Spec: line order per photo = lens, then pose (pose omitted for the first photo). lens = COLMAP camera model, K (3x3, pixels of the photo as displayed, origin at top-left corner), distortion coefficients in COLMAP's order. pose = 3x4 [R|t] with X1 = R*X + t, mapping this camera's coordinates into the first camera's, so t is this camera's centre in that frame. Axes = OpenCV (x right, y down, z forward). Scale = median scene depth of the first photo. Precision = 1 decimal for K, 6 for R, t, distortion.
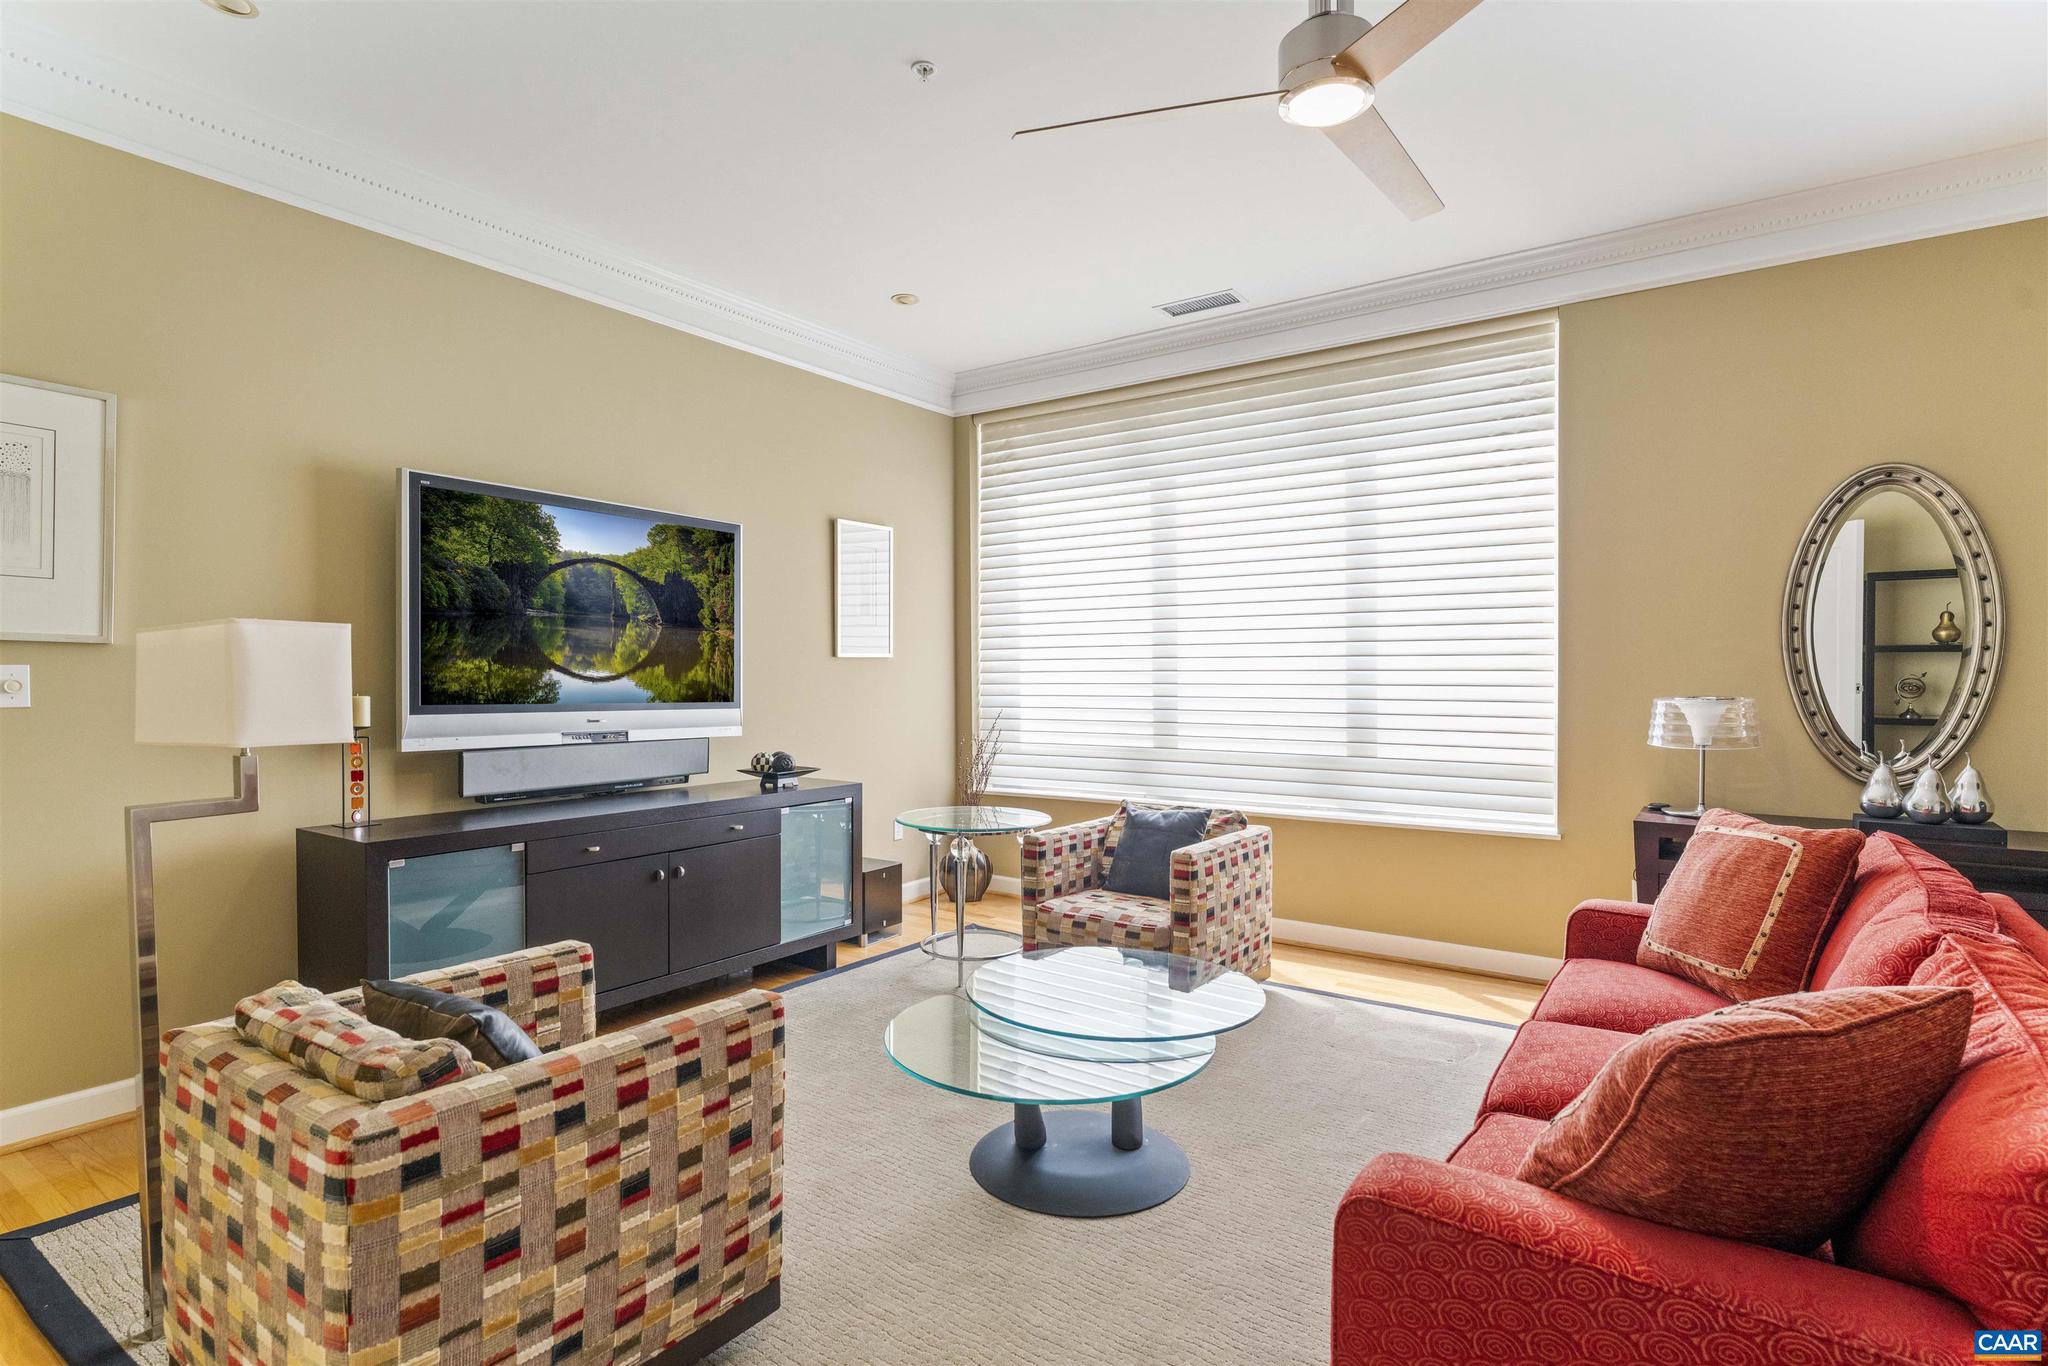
lens RADIAL K [[1034.5, 0, 1027.5], [0, 1034.5, 702.5], [0, 0, 1]] dist [0.003566, -0.001200]
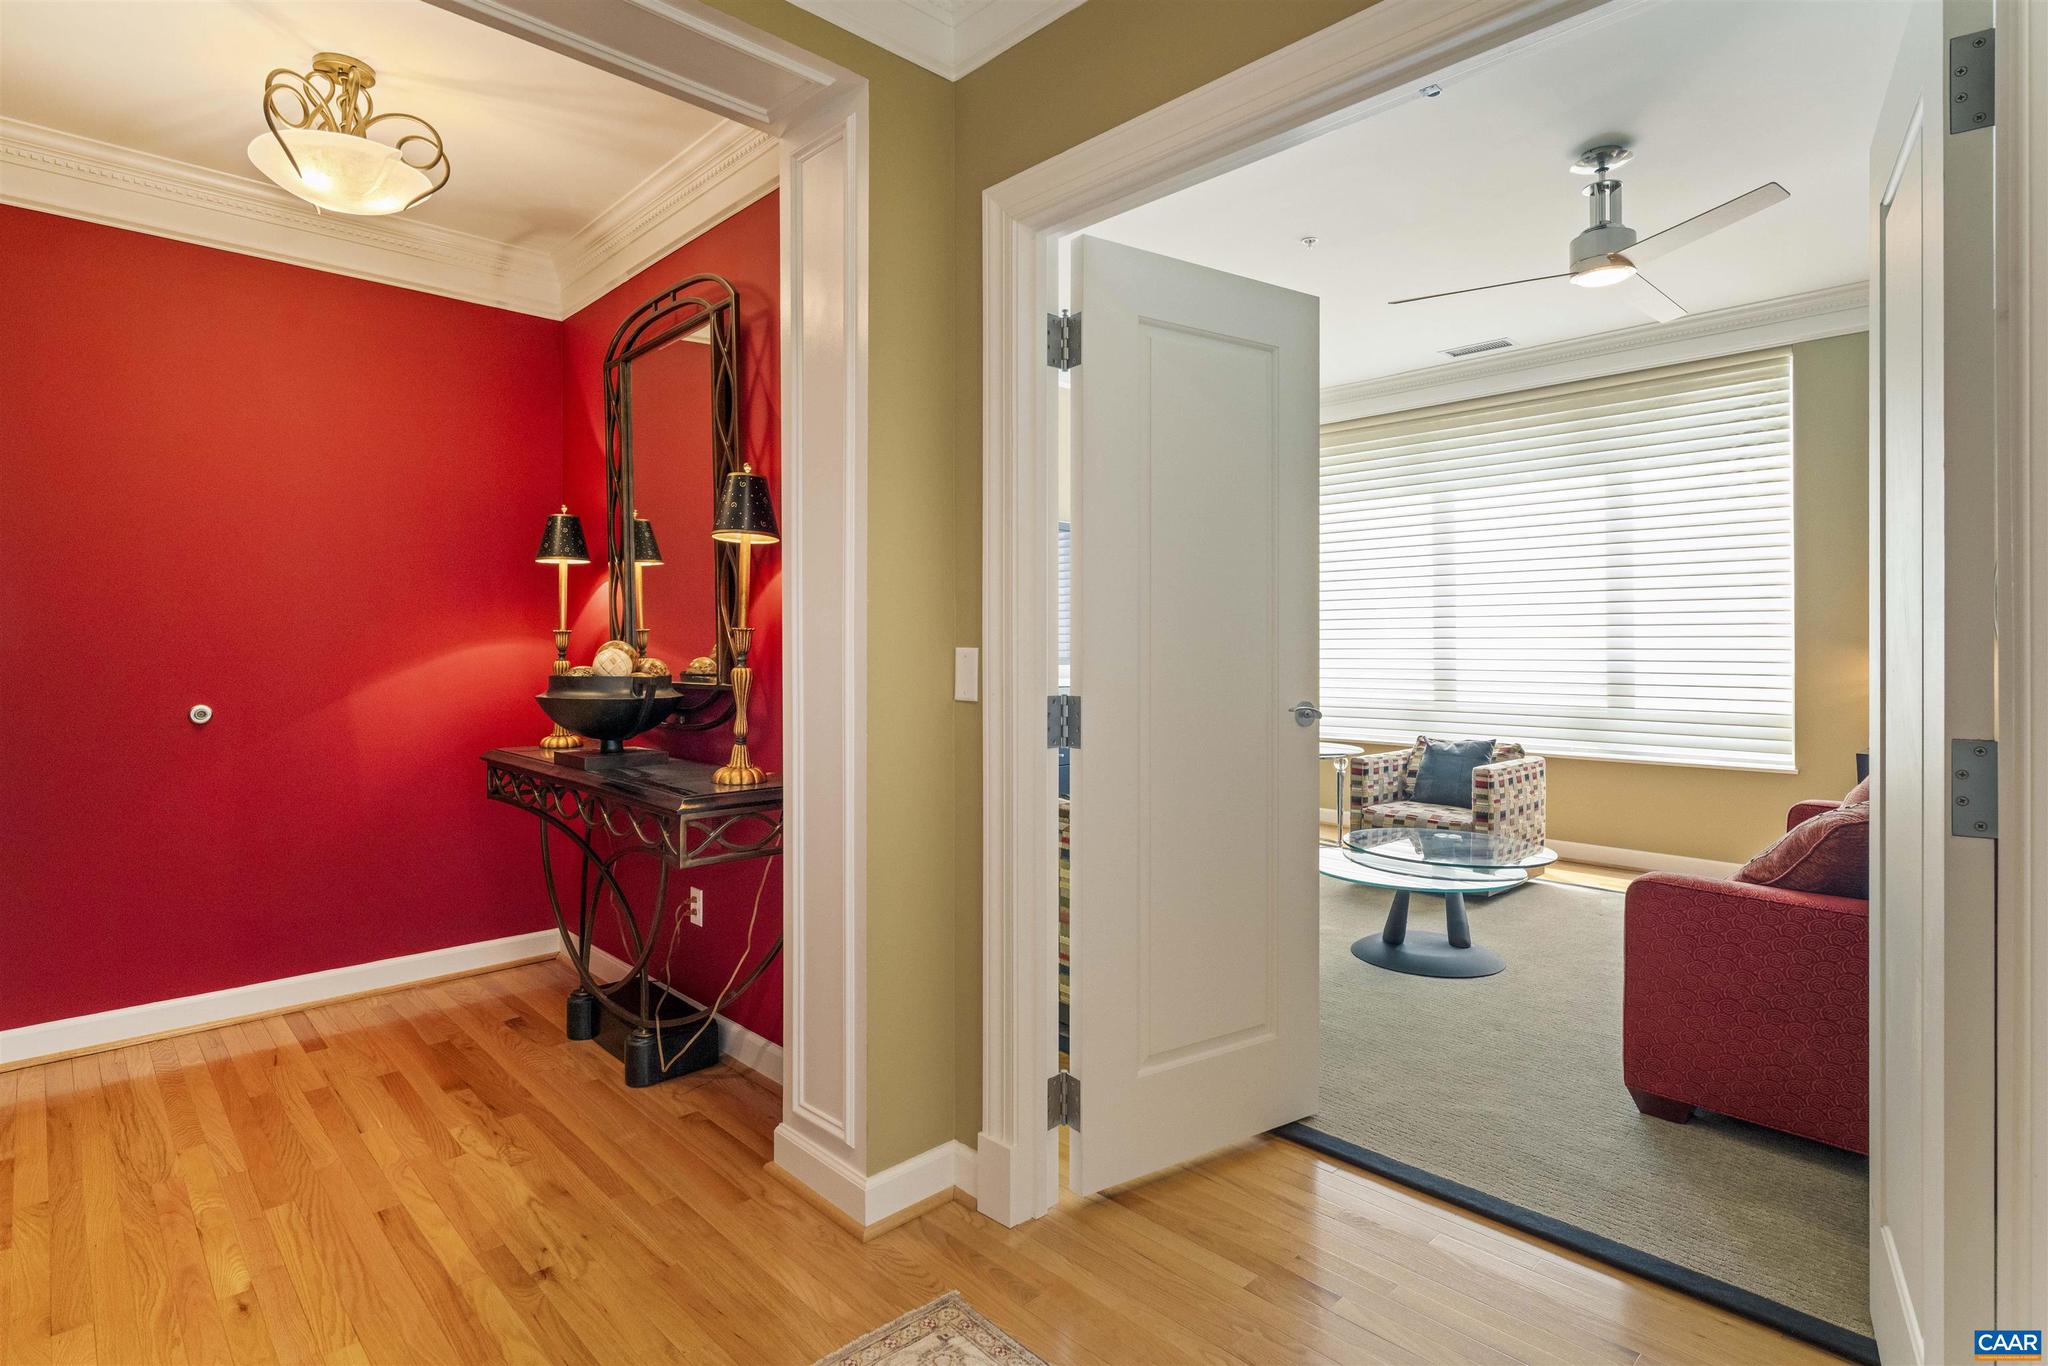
lens RADIAL K [[1034.5, 0, 1028.9], [0, 1034.5, 647.3], [0, 0, 1]] dist [0.003566, -0.001200]
pose [[0.981165, 0.003224, -0.193144, -0.157283], [-0.007961, 0.999686, -0.023759, 0.019261], [0.193006, 0.024849, 0.980883, -0.421467]]
